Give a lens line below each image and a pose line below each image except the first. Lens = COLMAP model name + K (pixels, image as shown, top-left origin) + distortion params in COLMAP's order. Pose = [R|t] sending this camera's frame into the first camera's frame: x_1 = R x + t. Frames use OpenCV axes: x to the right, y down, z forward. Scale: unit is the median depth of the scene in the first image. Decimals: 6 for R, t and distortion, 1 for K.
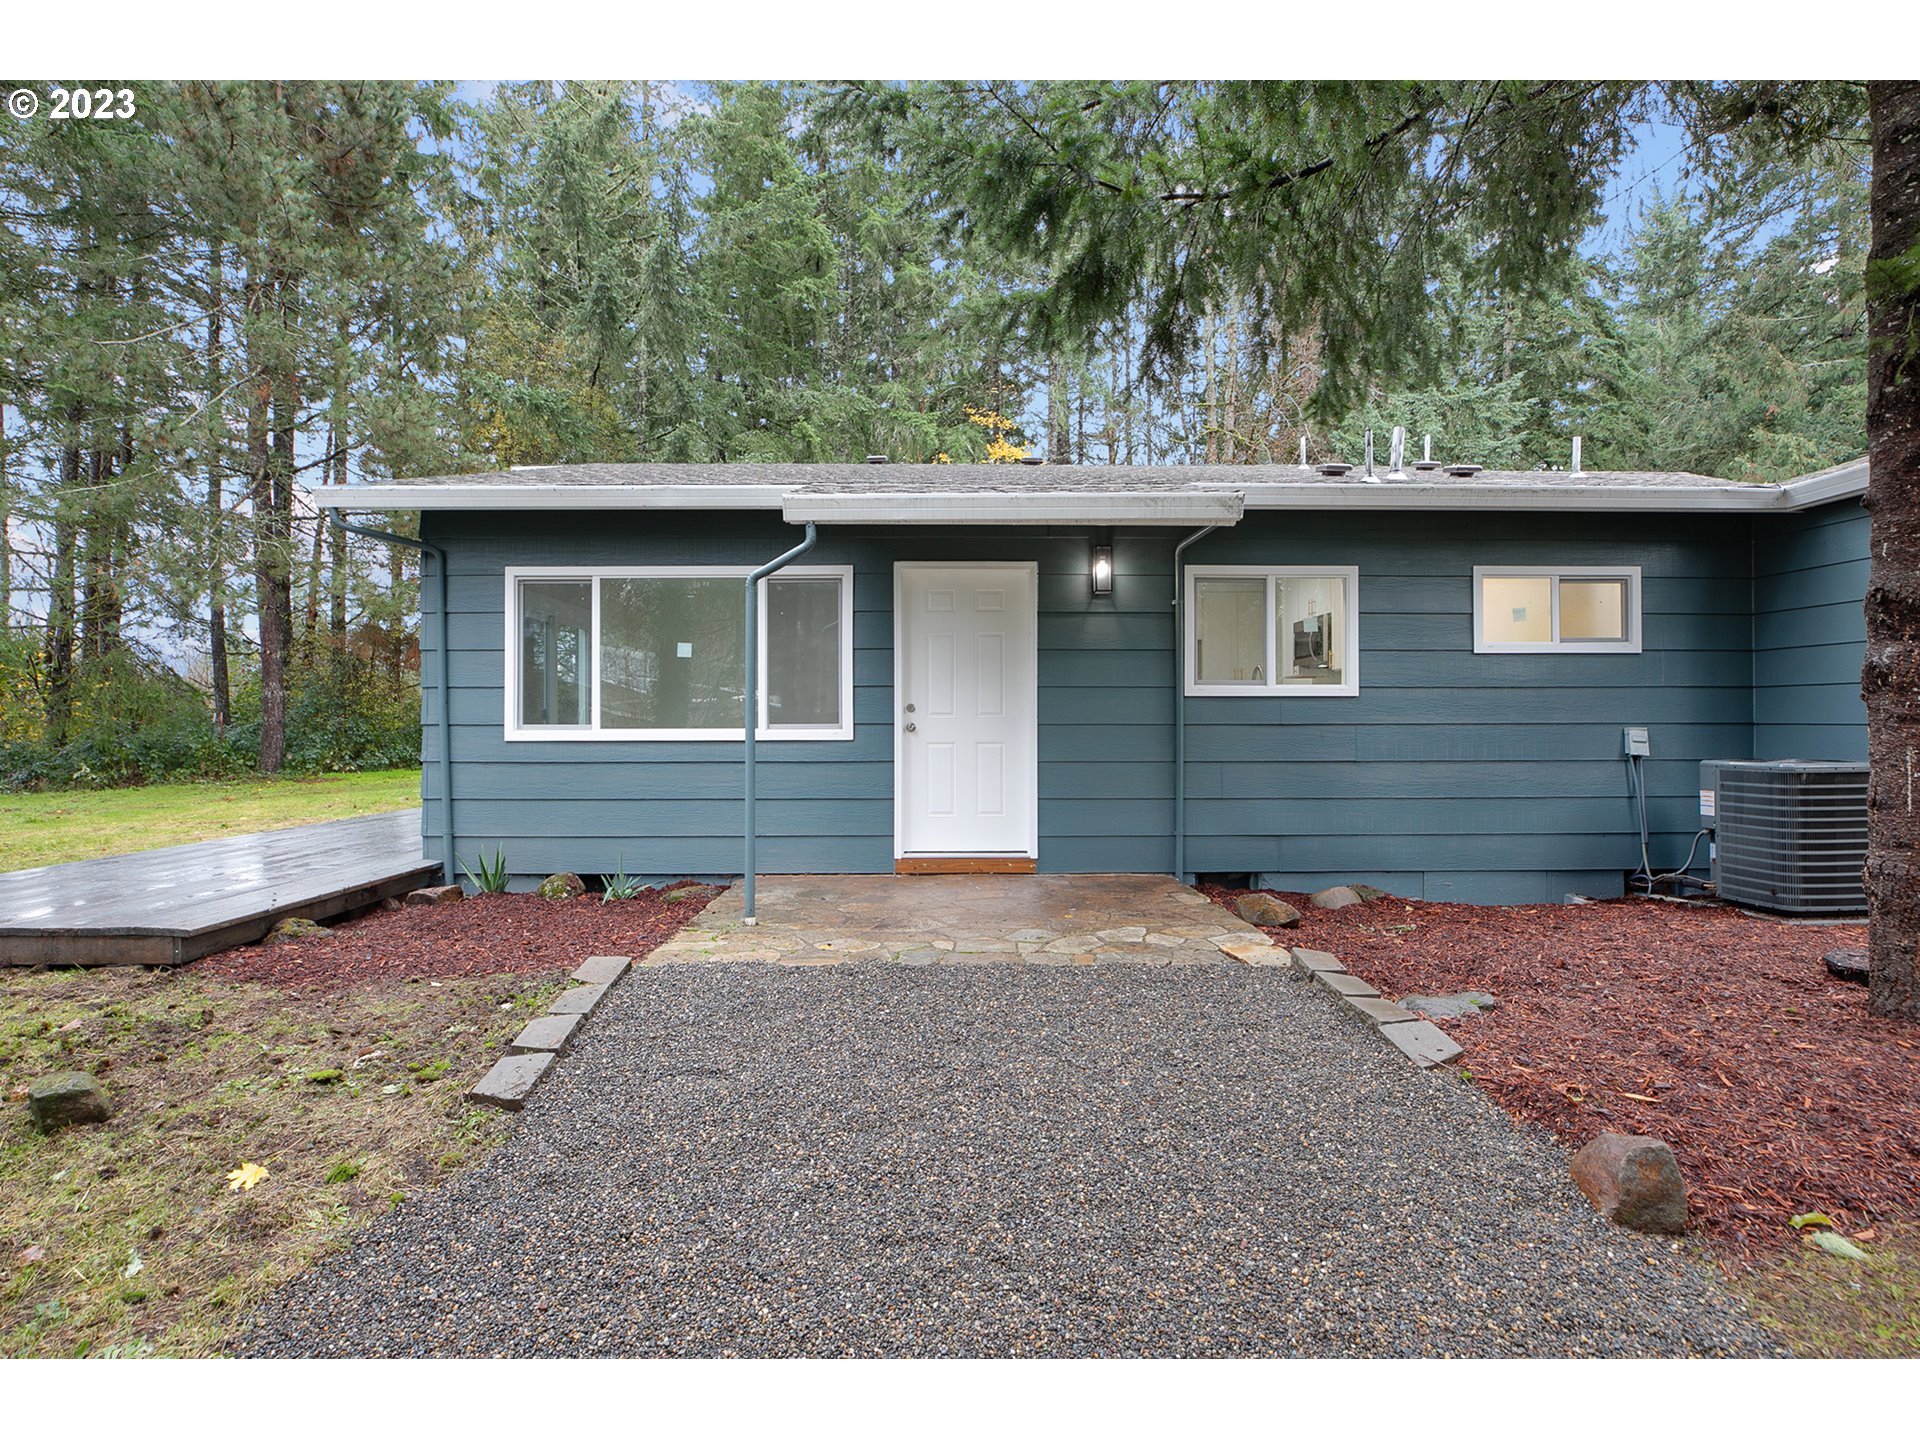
lens RADIAL K [[854.8, 0, 949.6], [0, 854.8, 730.0], [0, 0, 1]] dist [-0.021851, 0.000007]
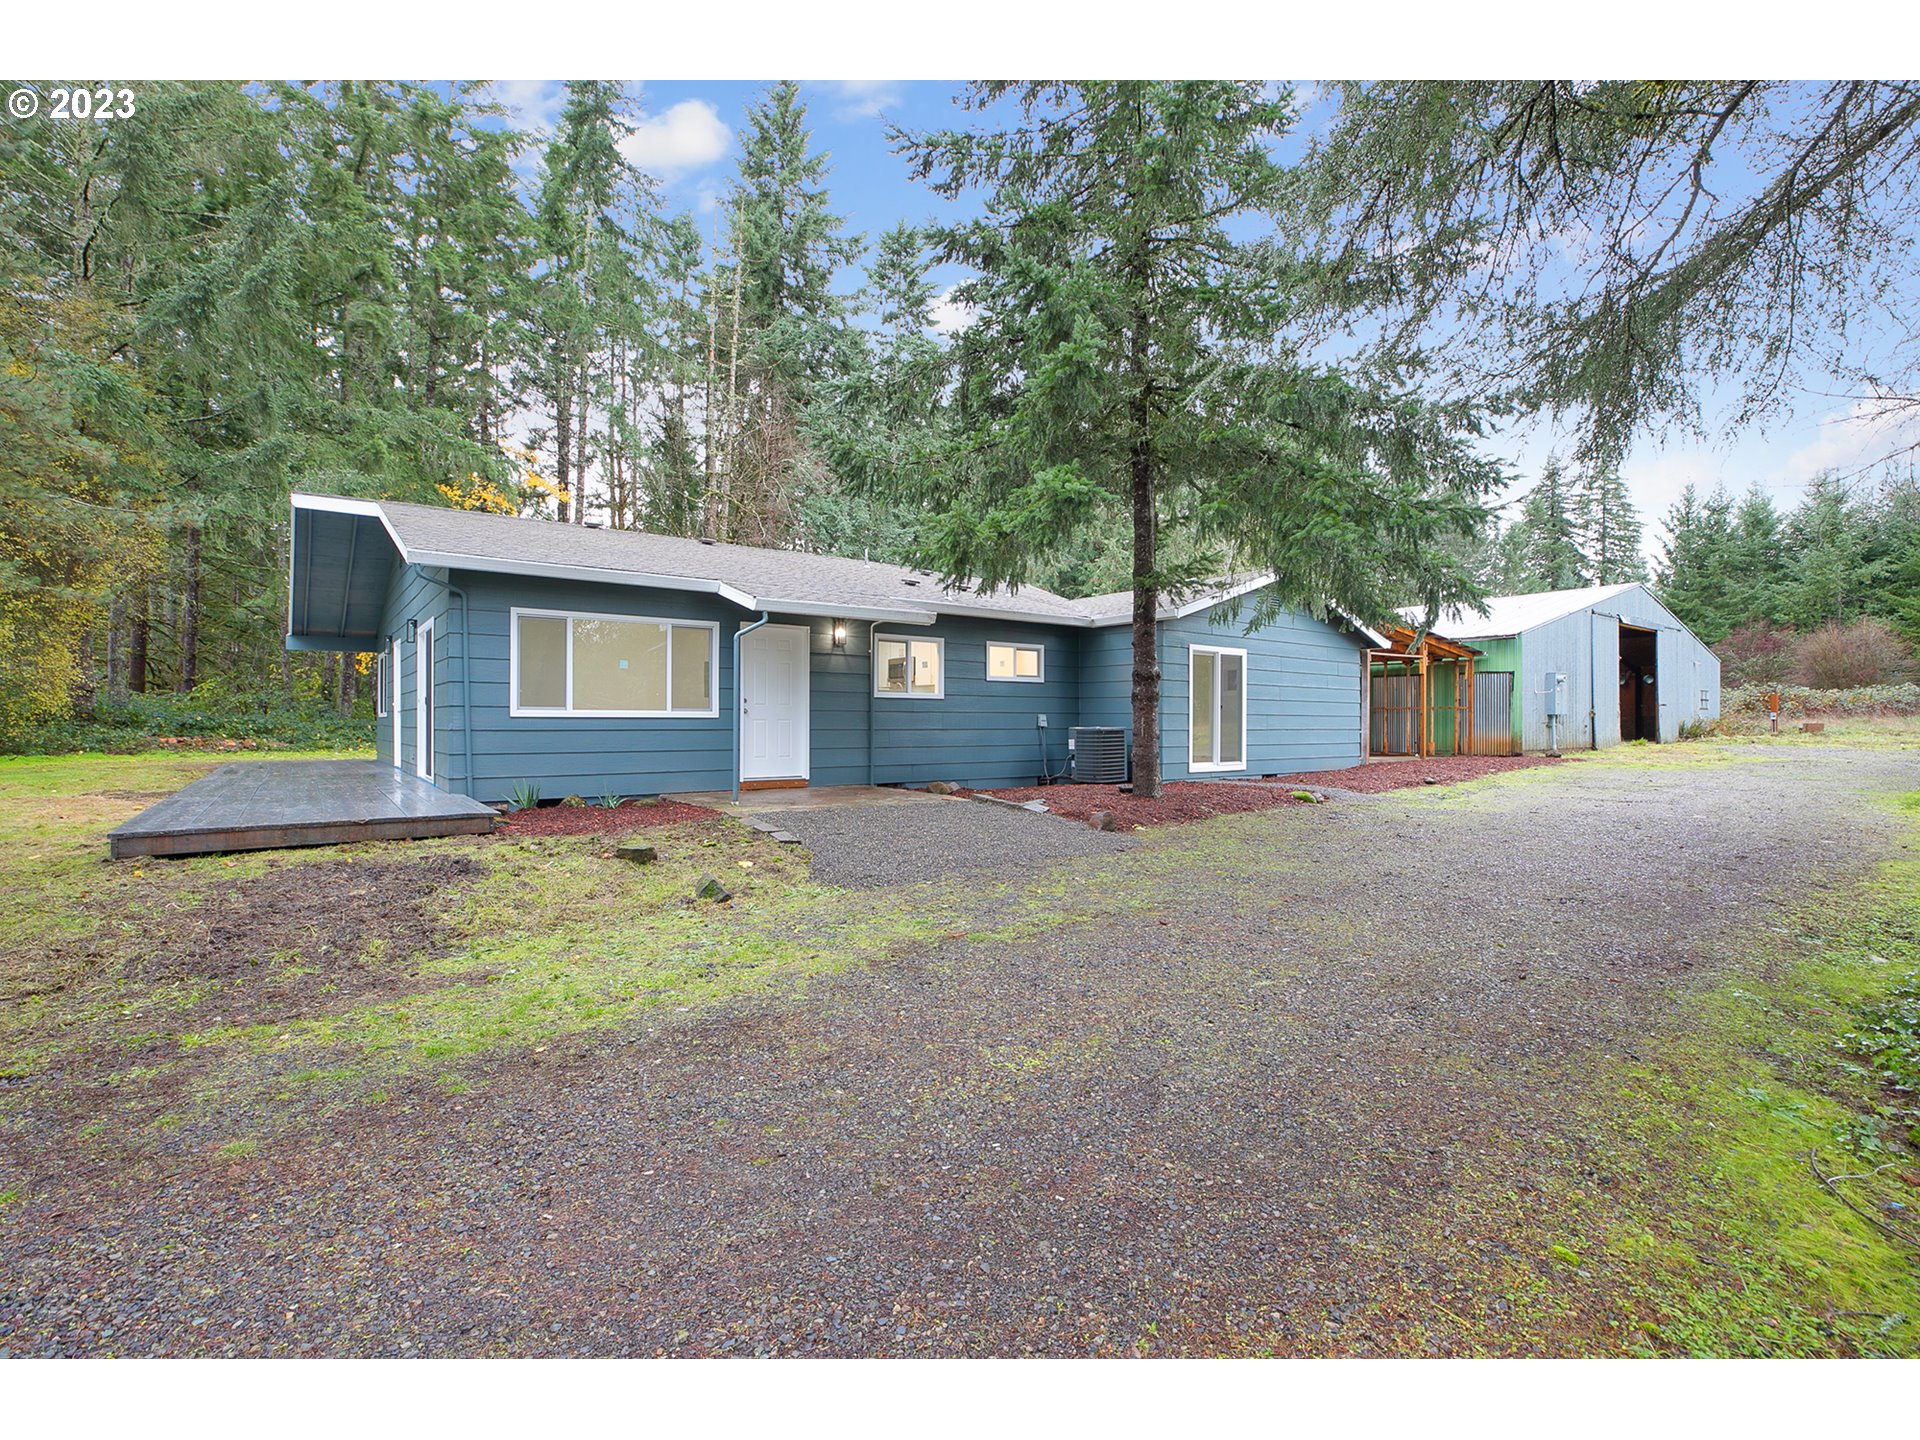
lens RADIAL K [[854.8, 0, 949.6], [0, 854.8, 730.0], [0, 0, 1]] dist [-0.021851, 0.000007]
pose [[0.809559, -0.001639, 0.587037, -0.784192], [-0.009997, 0.999813, 0.016577, 0.002692], [-0.586954, -0.019288, 0.809391, -0.767925]]
